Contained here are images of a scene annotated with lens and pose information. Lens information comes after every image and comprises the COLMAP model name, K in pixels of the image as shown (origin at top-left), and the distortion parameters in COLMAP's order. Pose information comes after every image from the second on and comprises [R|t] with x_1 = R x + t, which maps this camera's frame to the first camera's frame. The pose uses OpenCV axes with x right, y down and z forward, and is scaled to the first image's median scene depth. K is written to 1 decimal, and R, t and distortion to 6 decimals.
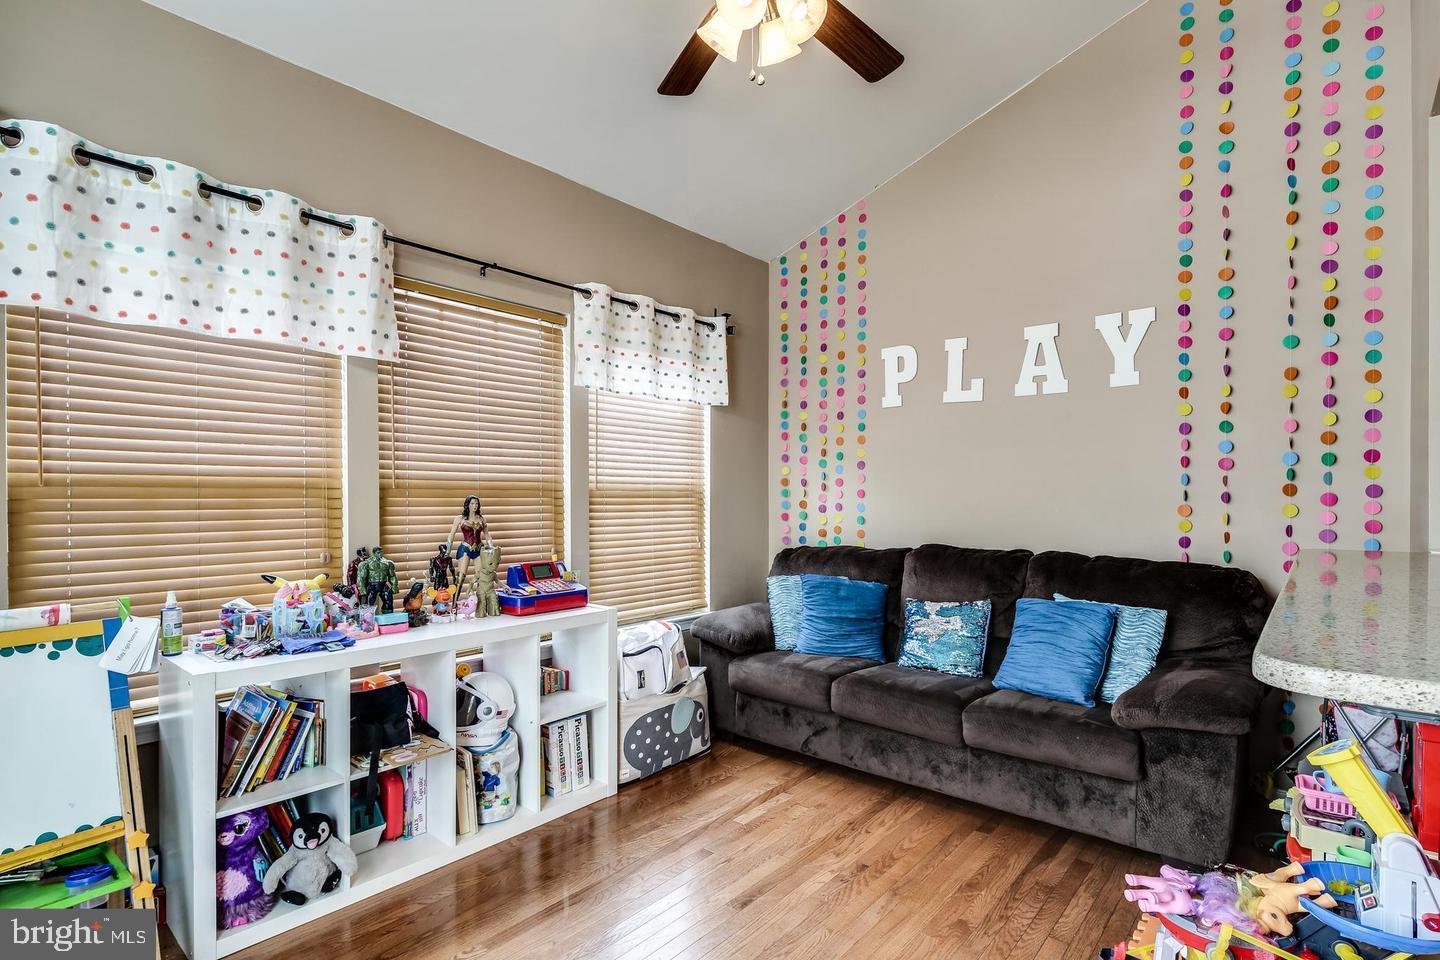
lens RADIAL K [[705.2, 0, 715.4], [0, 705.2, 502.2], [0, 0, 1]] dist [0.004696, -0.003818]
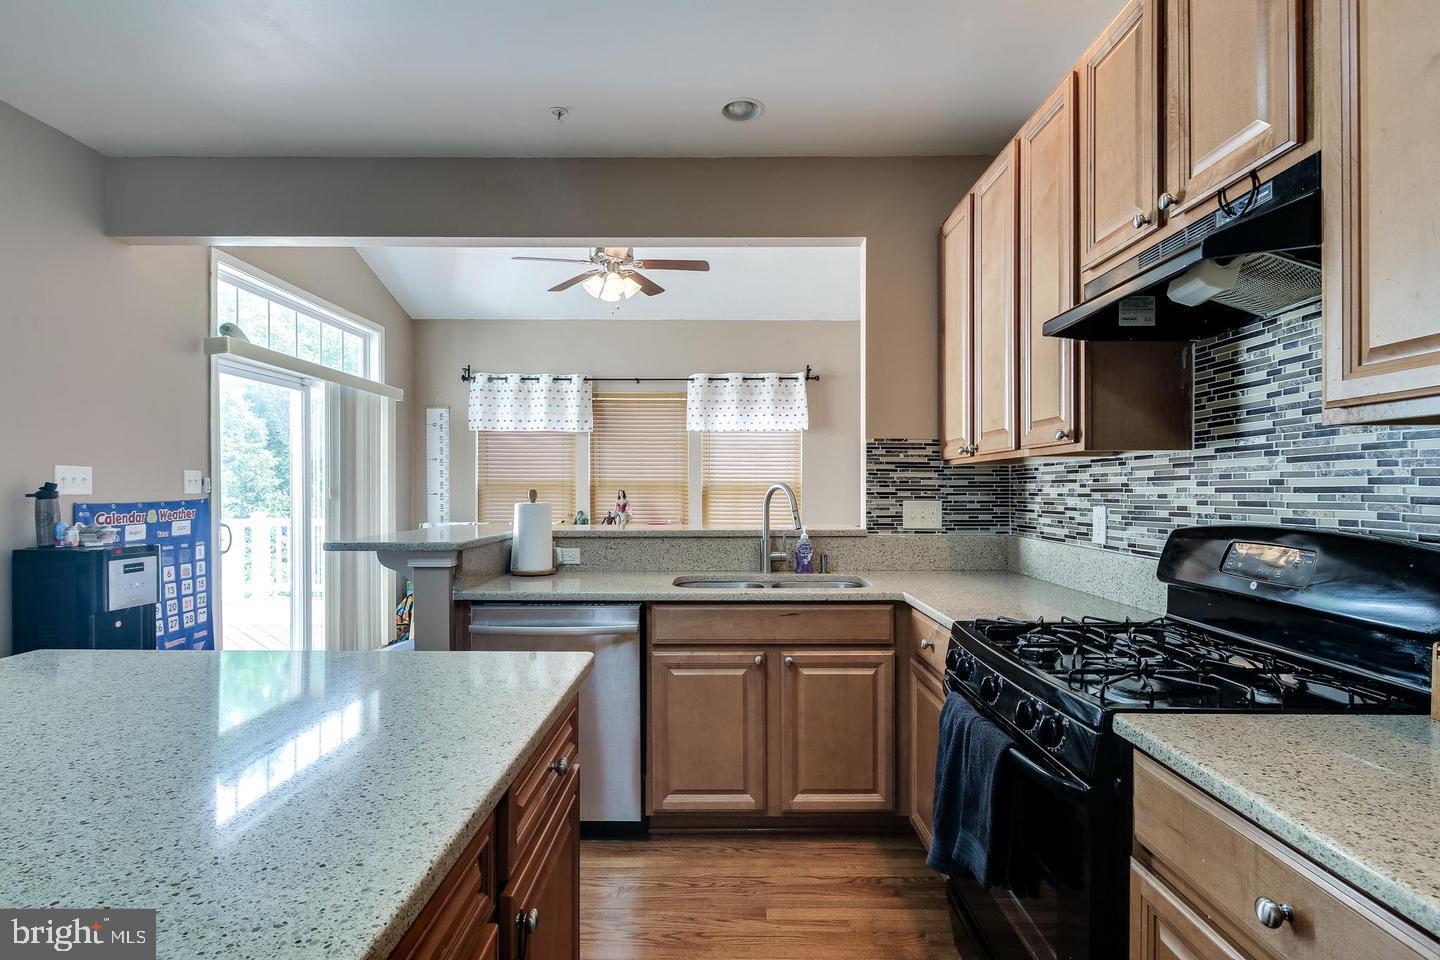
lens RADIAL K [[705.2, 0, 711.6], [0, 705.2, 490.3], [0, 0, 1]] dist [0.004696, -0.003818]
pose [[0.647565, 0.004002, -0.762000, 1.168557], [-0.008680, 0.999960, -0.002124, -0.003365], [0.761961, 0.007990, 0.647574, -0.146331]]
